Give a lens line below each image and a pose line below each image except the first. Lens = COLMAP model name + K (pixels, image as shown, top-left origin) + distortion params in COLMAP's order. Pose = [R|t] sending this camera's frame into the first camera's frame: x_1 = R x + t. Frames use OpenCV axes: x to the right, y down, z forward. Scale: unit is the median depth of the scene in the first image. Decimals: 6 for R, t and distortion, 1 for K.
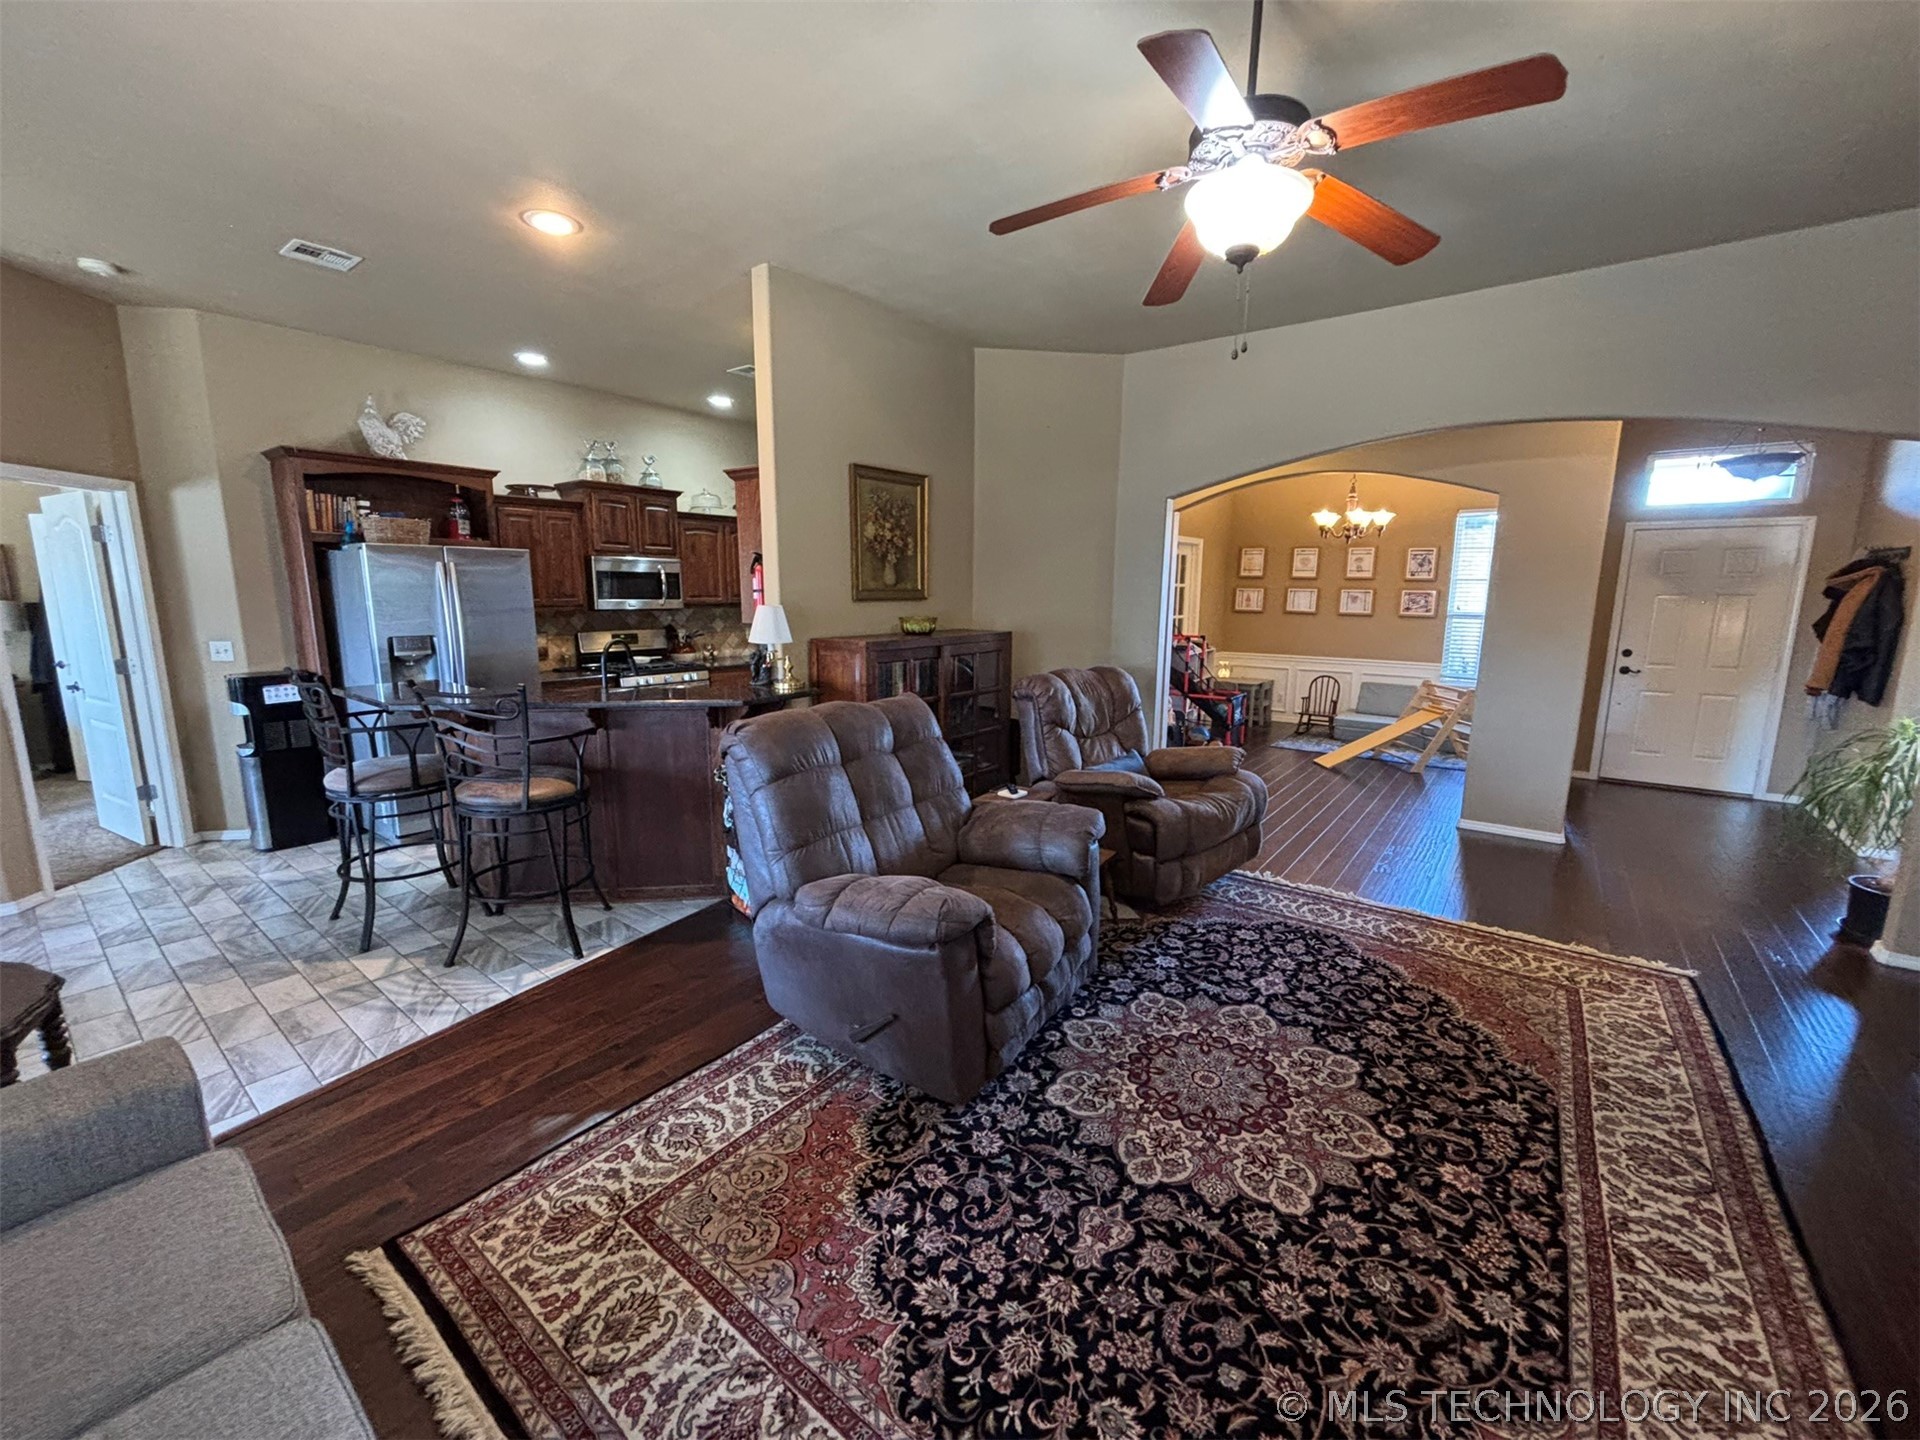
lens RADIAL K [[767.9, 0, 961.8], [0, 767.9, 726.6], [0, 0, 1]] dist [-0.009006, 0.003541]
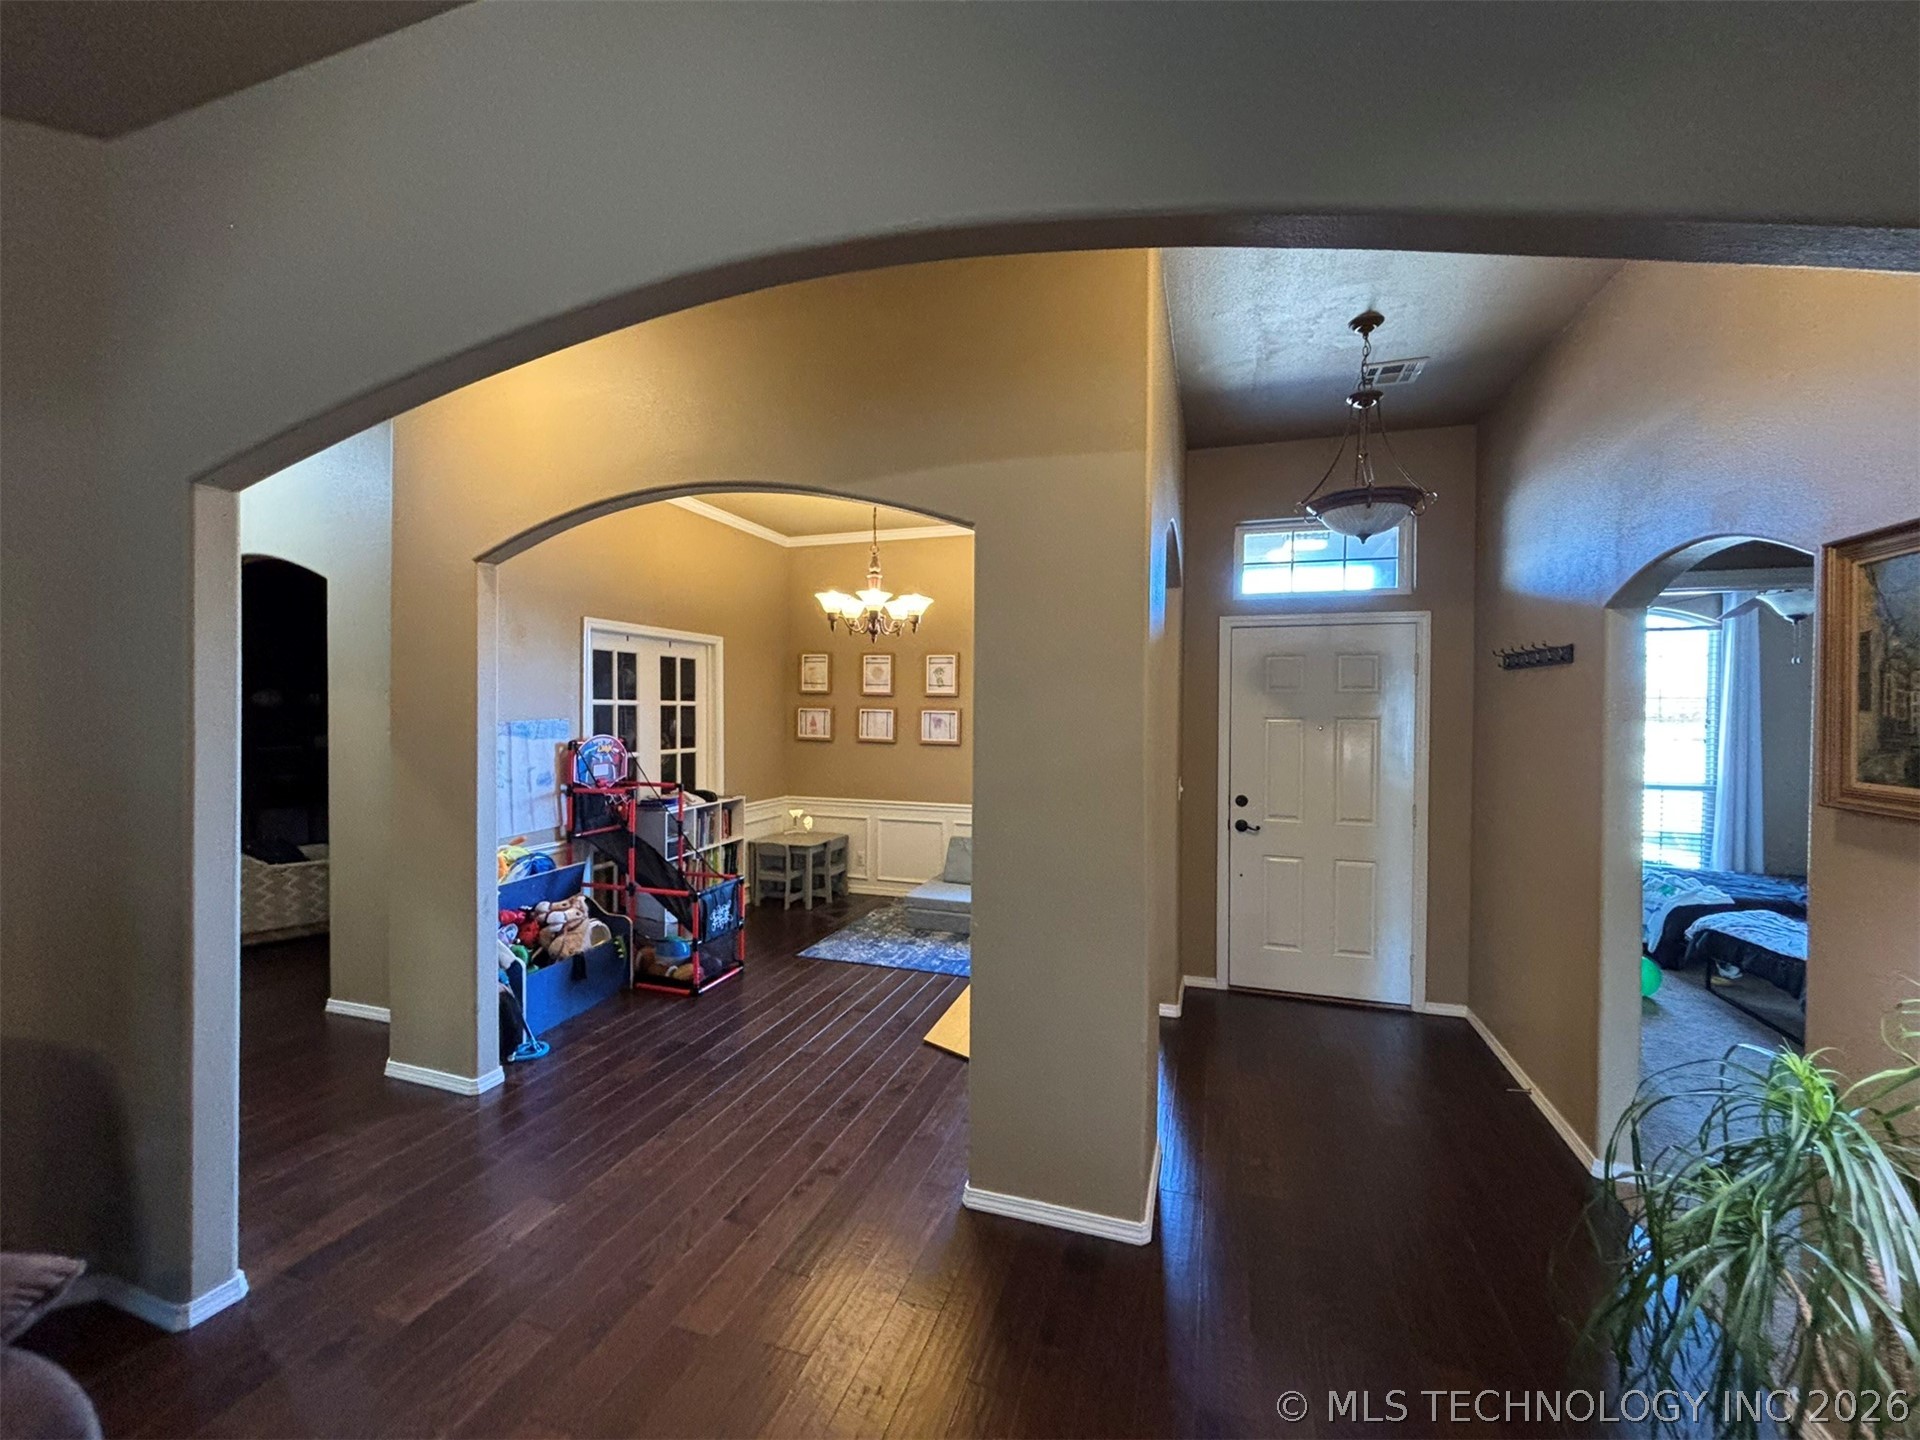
lens RADIAL K [[767.9, 0, 957.0], [0, 767.9, 720.8], [0, 0, 1]] dist [-0.009006, 0.003541]
pose [[0.950022, -0.002605, 0.312171, 0.304885], [0.052887, 0.986854, -0.152715, -0.056162], [-0.307669, 0.161593, 0.937671, 0.310150]]
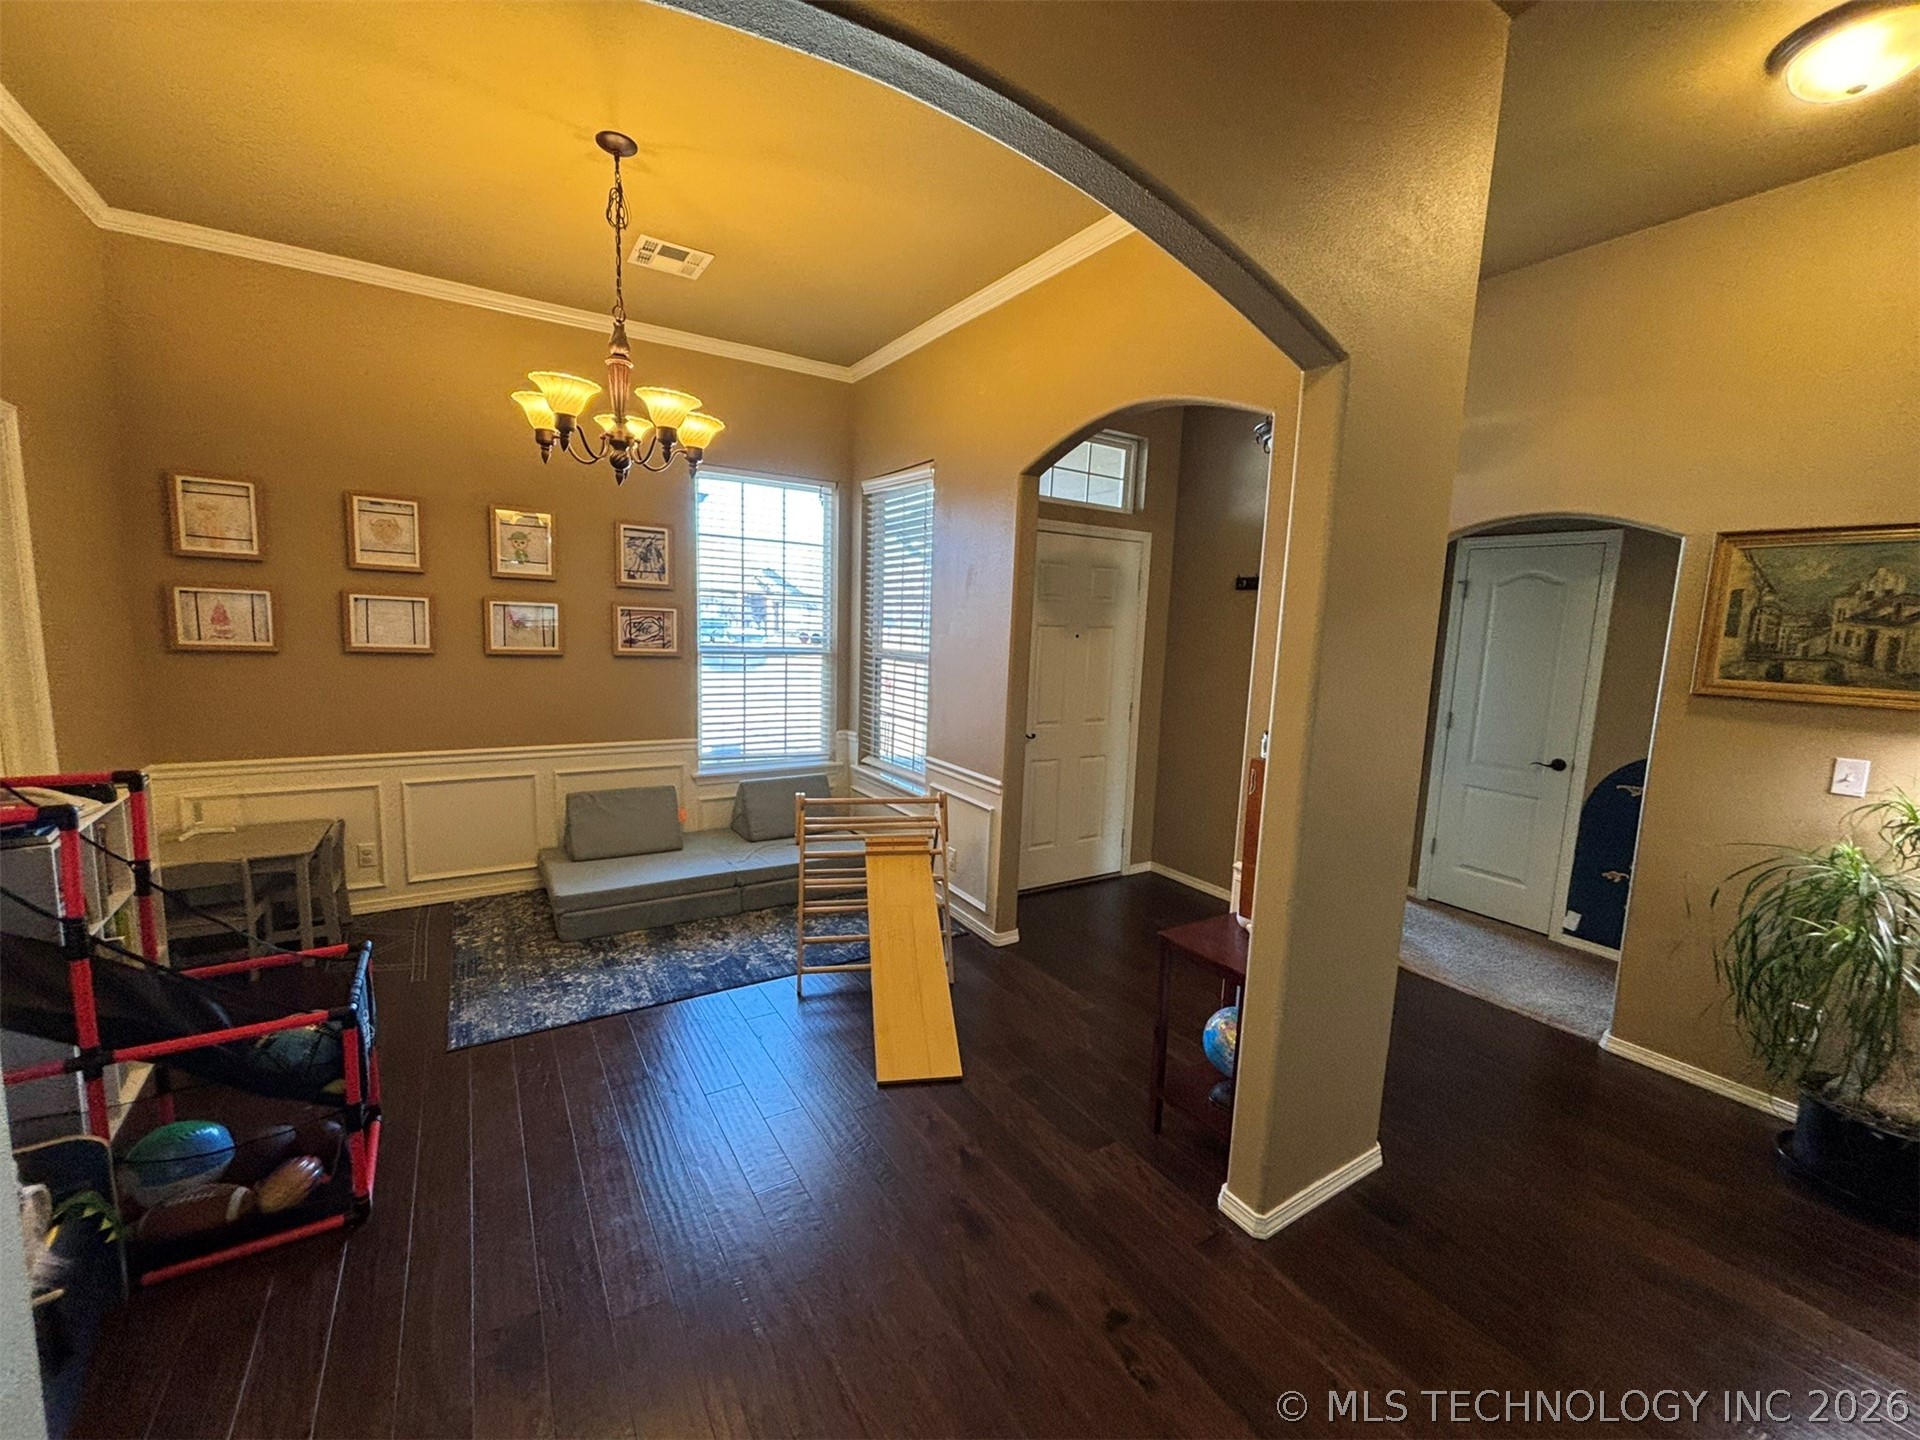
lens RADIAL K [[767.9, 0, 954.4], [0, 767.9, 724.5], [0, 0, 1]] dist [-0.009006, 0.003541]
pose [[0.344245, -0.118350, 0.931391, 0.163431], [0.133845, 0.988077, 0.076084, -0.106095], [-0.929291, 0.098471, 0.355981, 0.603689]]
